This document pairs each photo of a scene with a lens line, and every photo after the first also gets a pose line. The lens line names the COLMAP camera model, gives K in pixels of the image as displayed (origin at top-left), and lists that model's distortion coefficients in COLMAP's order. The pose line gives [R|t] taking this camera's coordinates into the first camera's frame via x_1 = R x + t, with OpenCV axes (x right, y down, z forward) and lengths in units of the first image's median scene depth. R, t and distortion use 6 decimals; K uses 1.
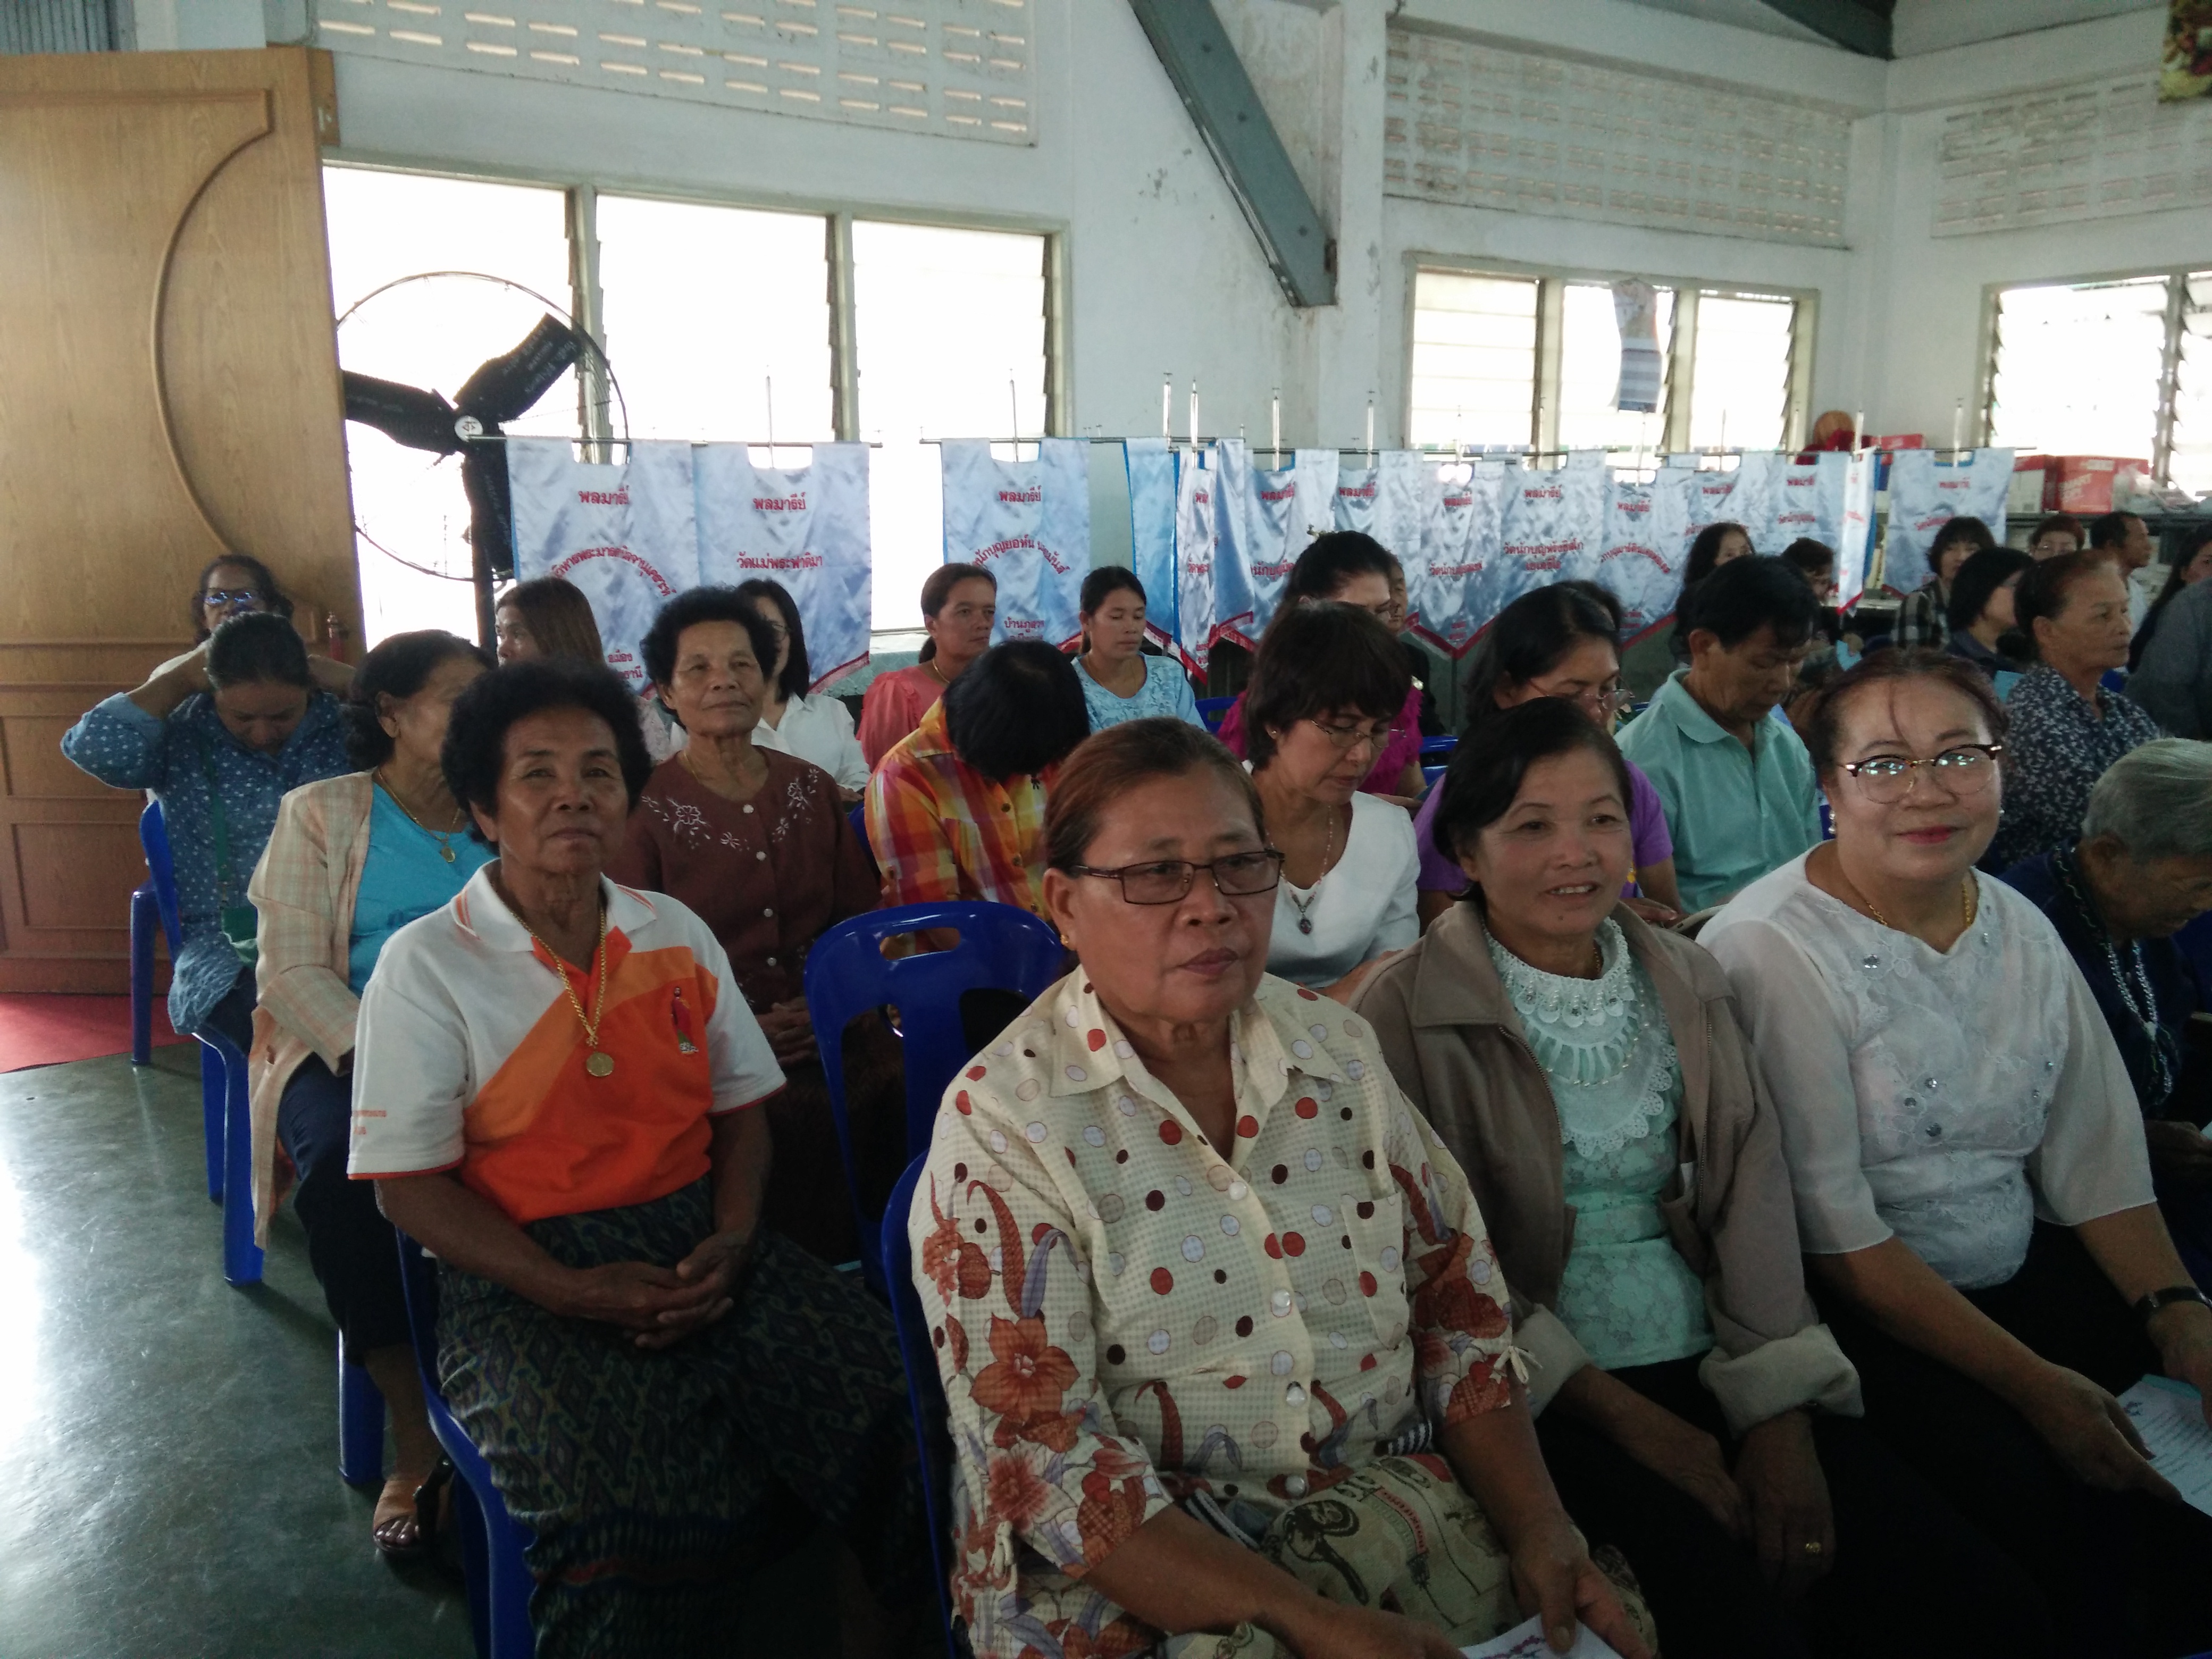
lens RADIAL K [[1811.7, 0, 1116.7], [0, 1811.7, 815.8], [0, 0, 1]] dist [0.099968, -0.108630]
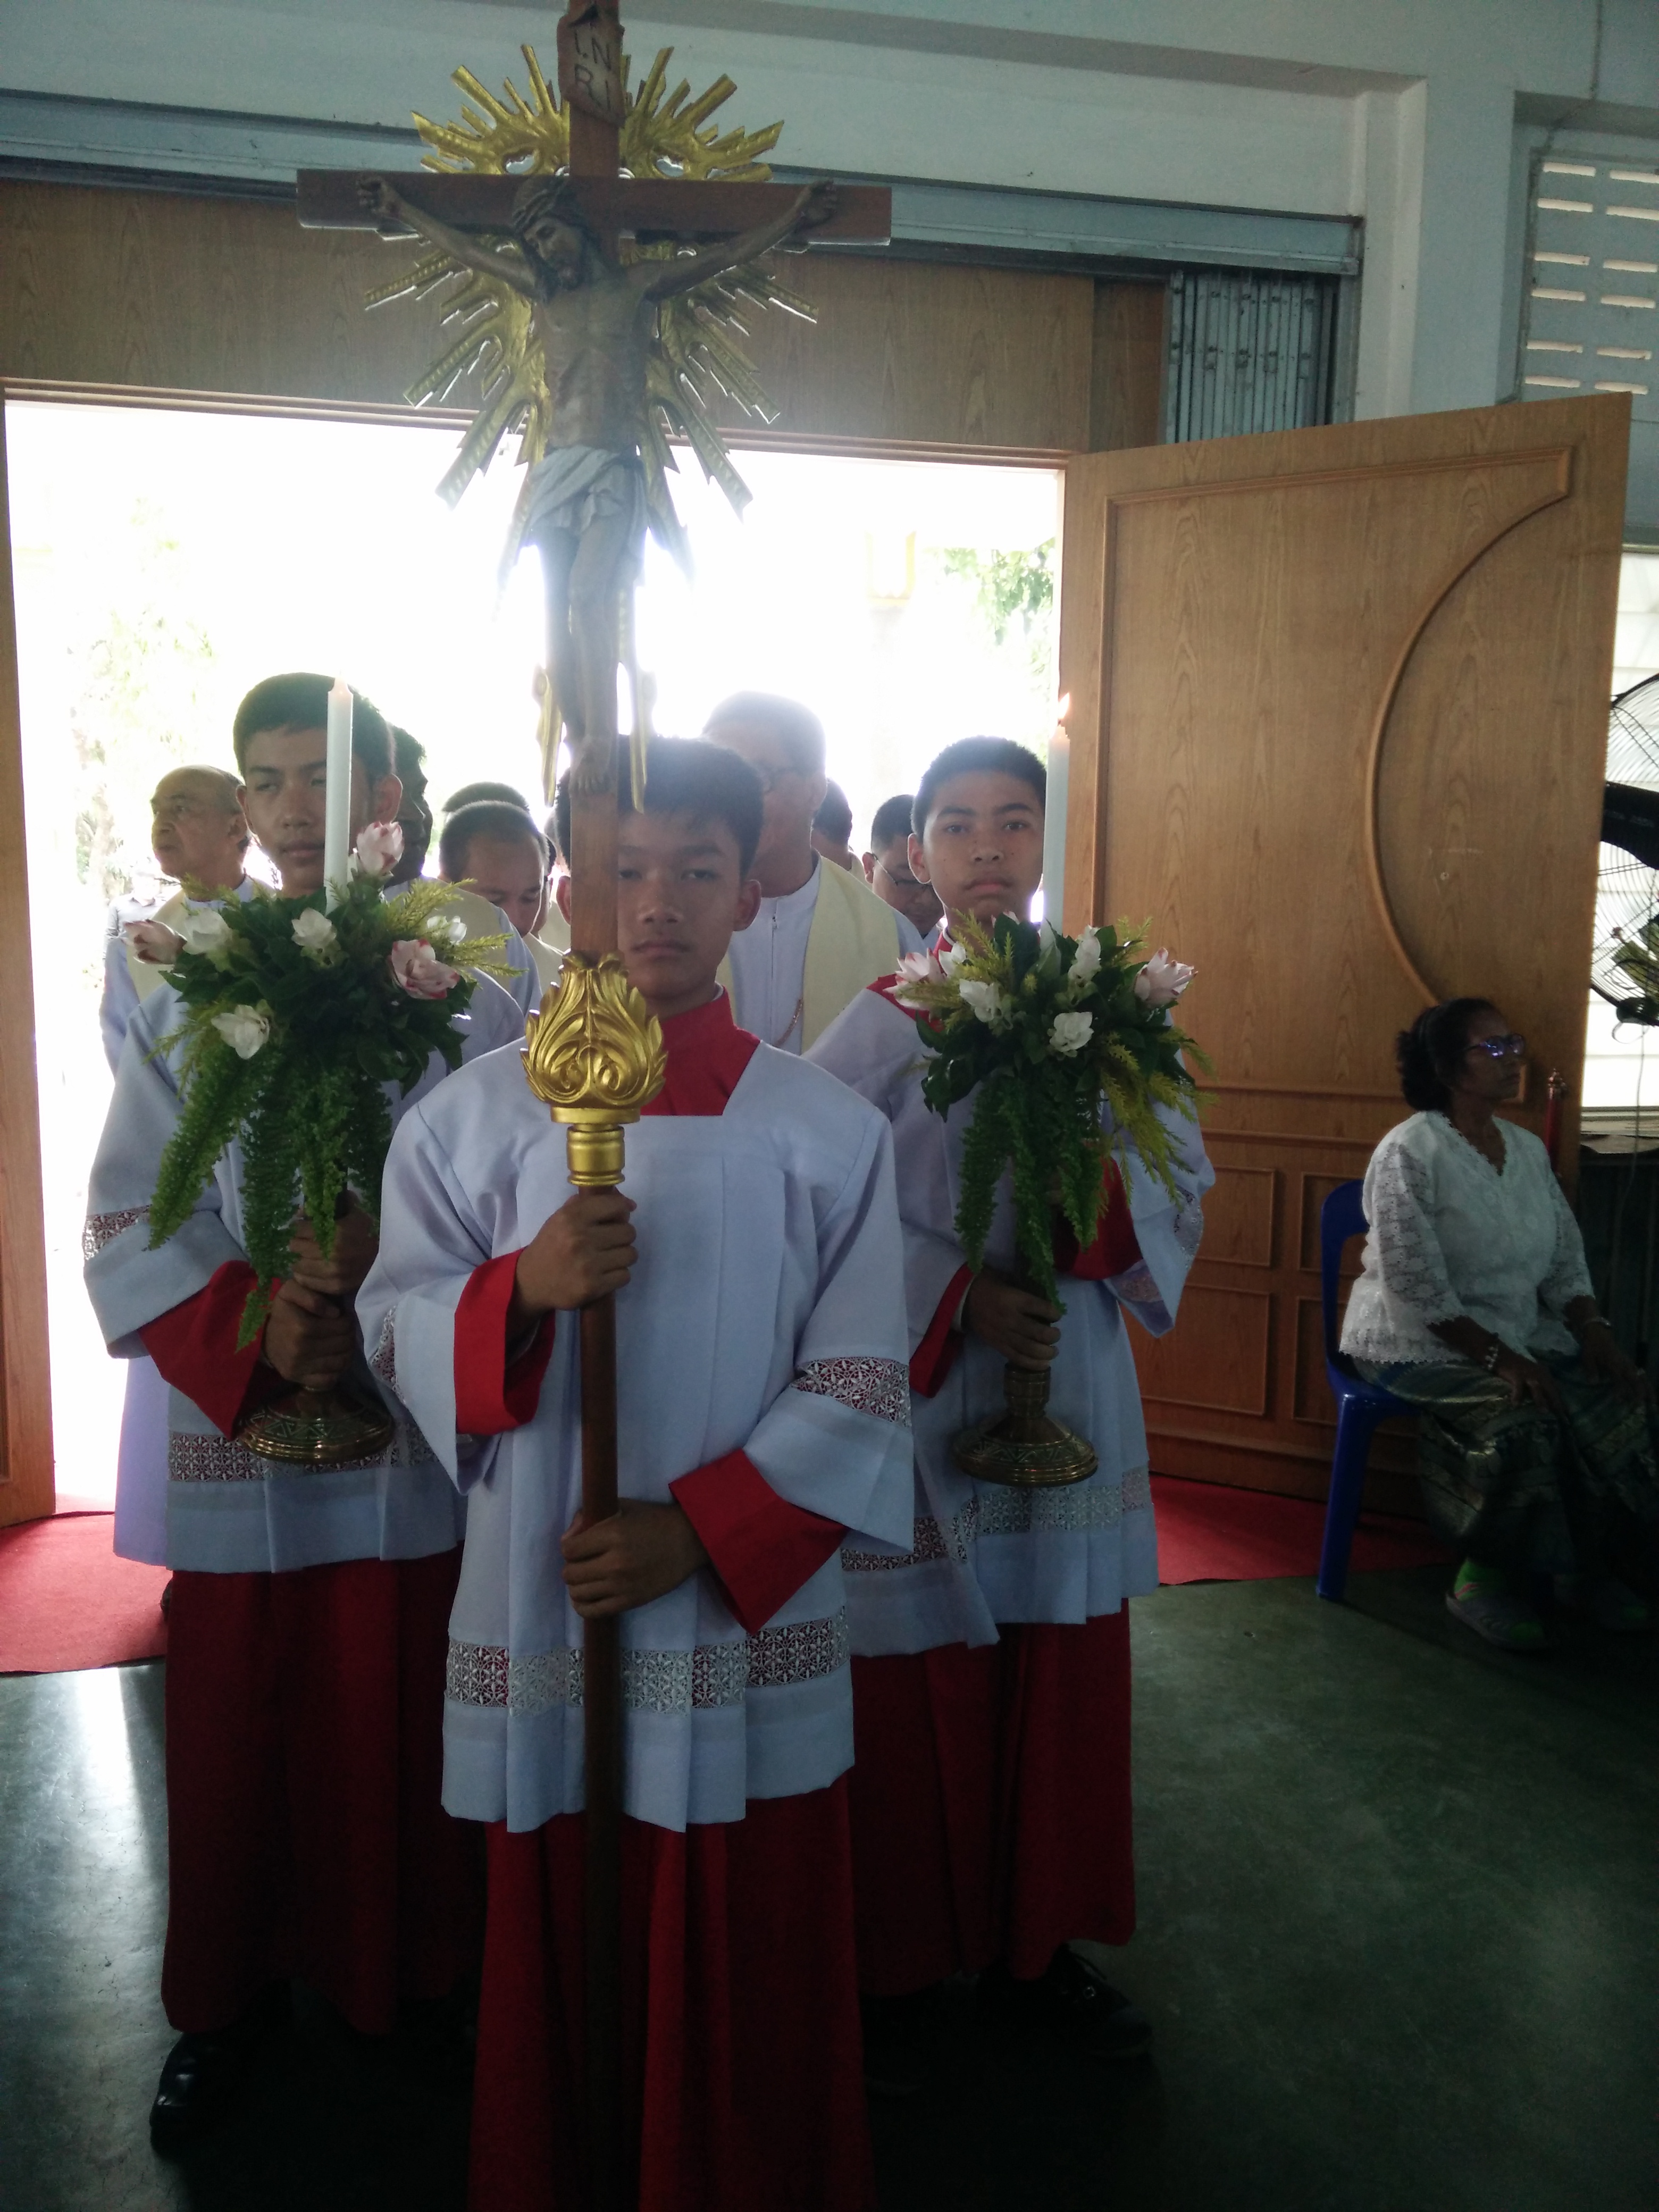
lens RADIAL K [[1811.7, 0, 829.6], [0, 1811.7, 1114.1], [0, 0, 1]] dist [0.099968, -0.108630]
pose [[0.916147, 0.070182, -0.394649, -0.312660], [-0.094029, 0.994709, -0.041388, -0.021108], [0.389657, 0.075026, 0.917899, 0.099406]]
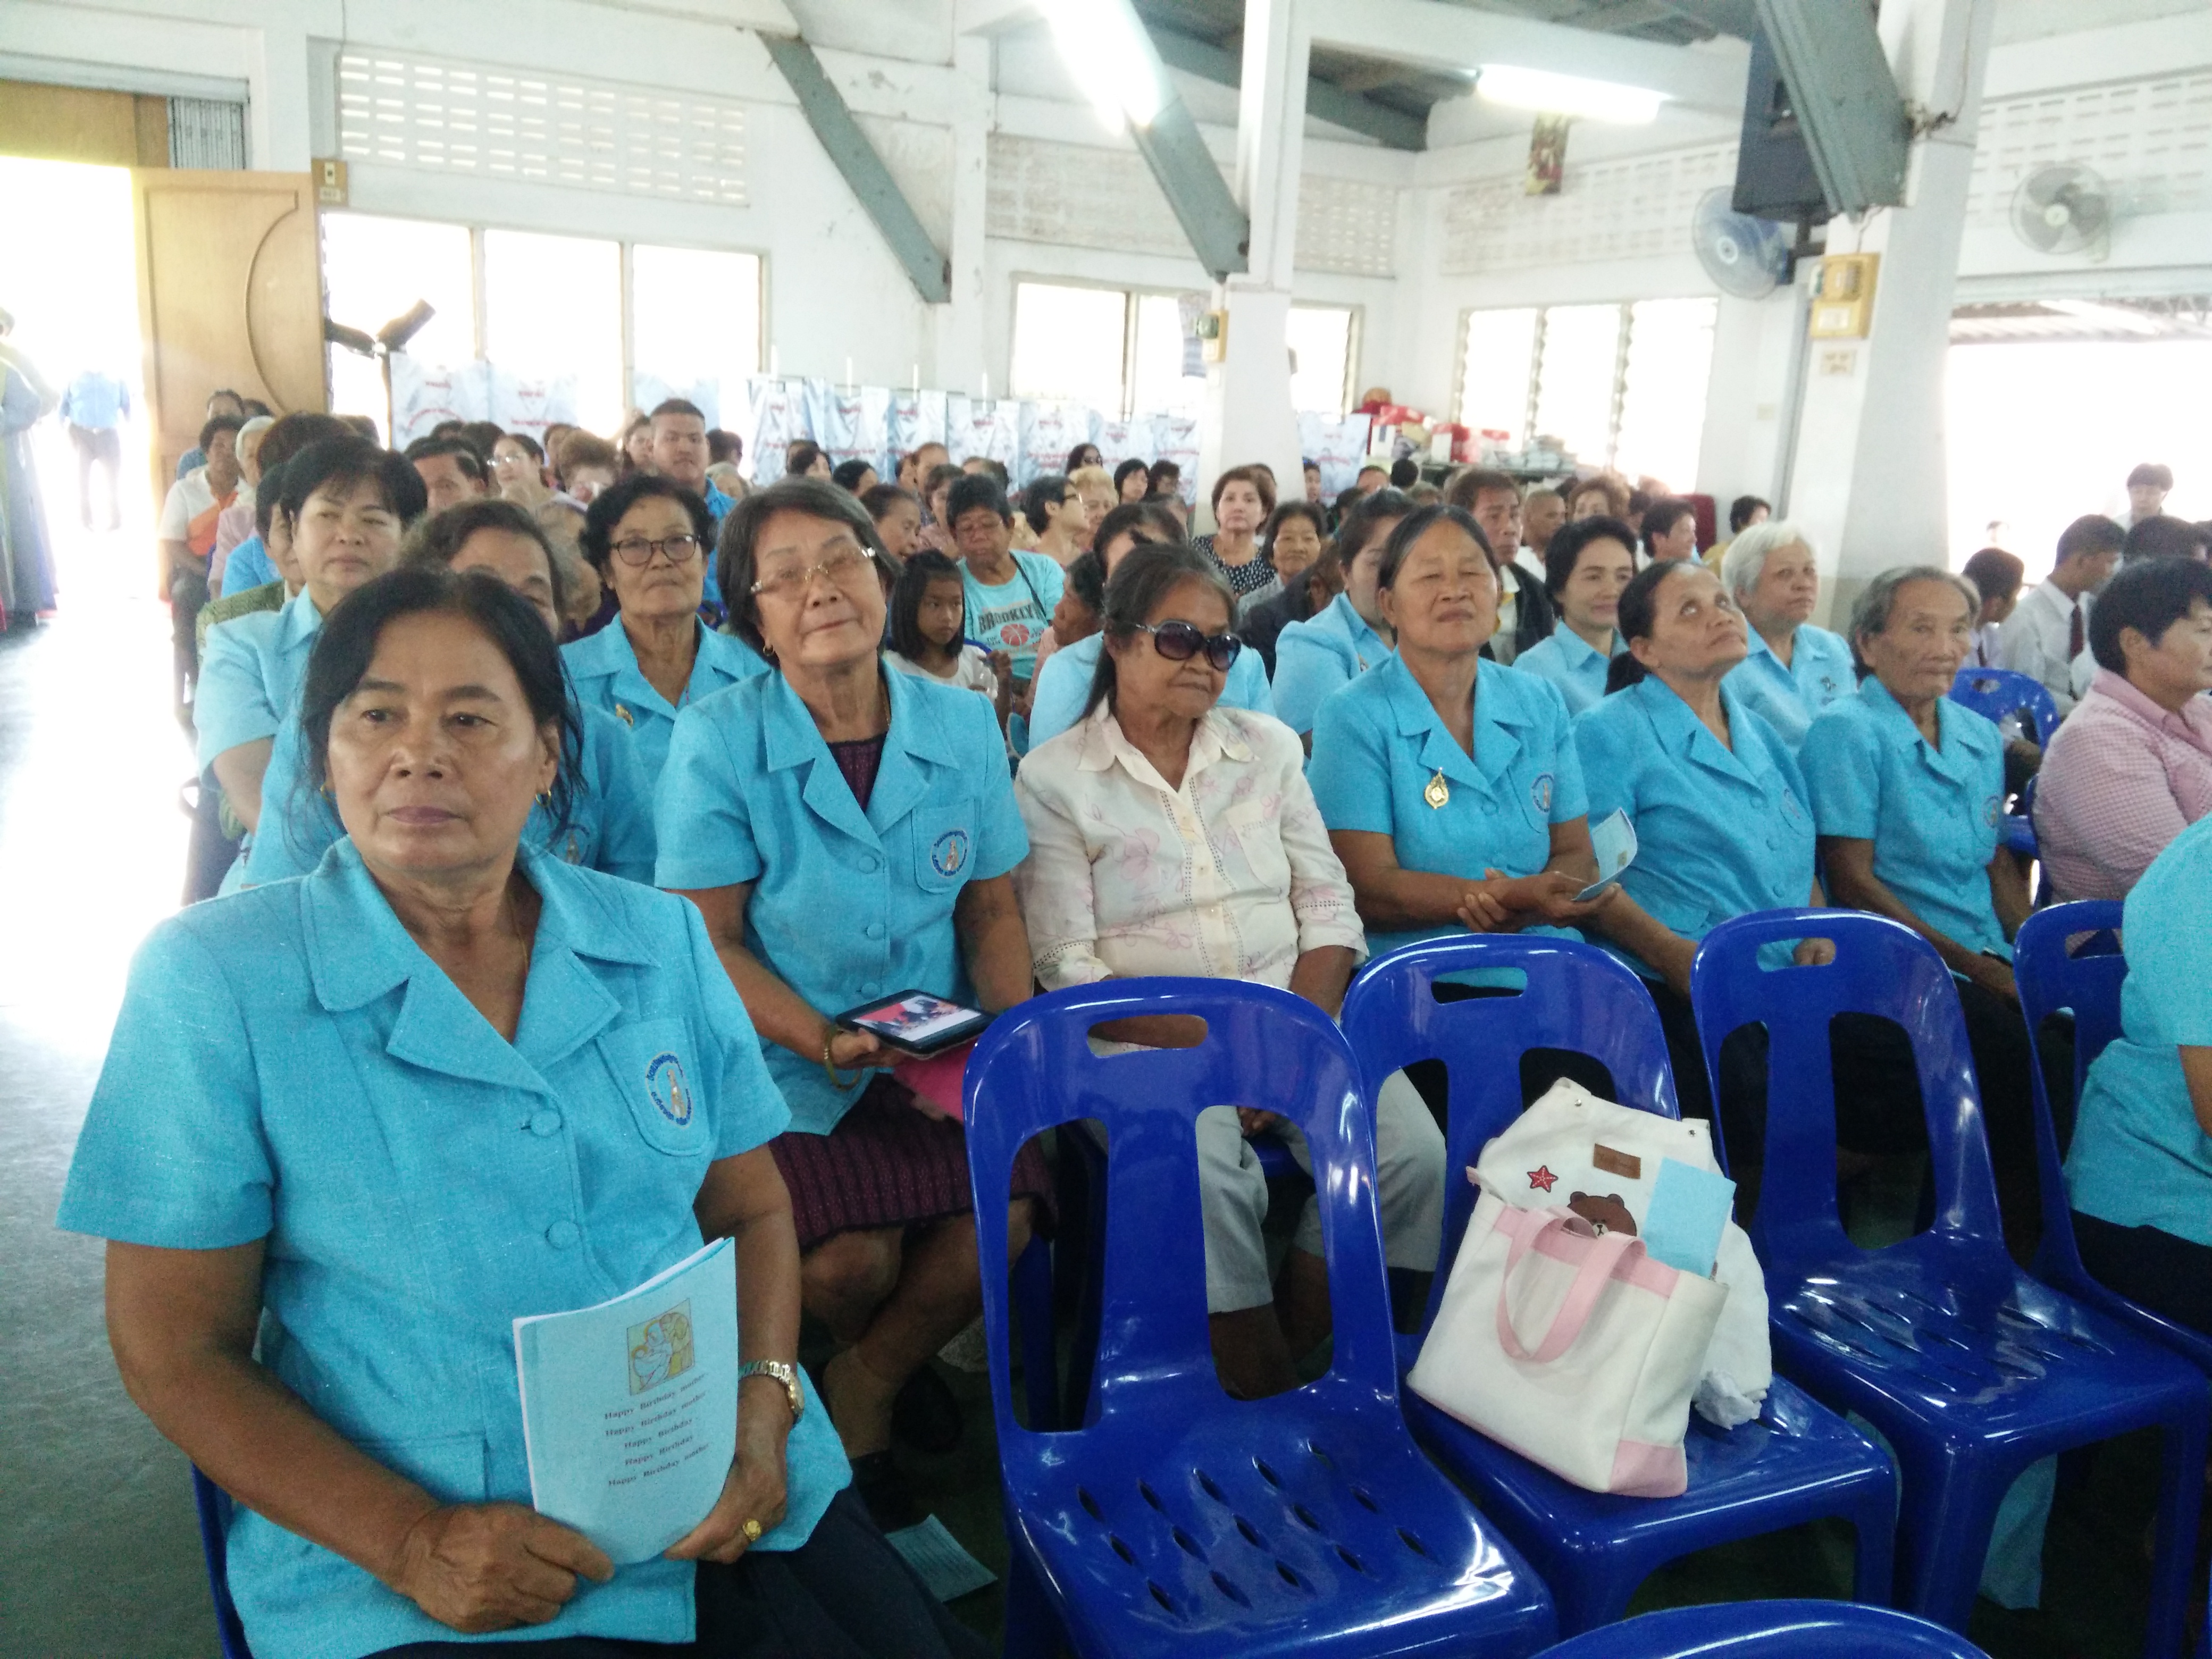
lens RADIAL K [[1811.7, 0, 1098.2], [0, 1811.7, 825.4], [0, 0, 1]] dist [0.099968, -0.108630]
pose [[0.982151, 0.096038, -0.161728, 0.696875], [-0.089814, 0.994924, 0.045380, 0.136571], [0.165265, -0.030045, 0.985791, -0.798764]]
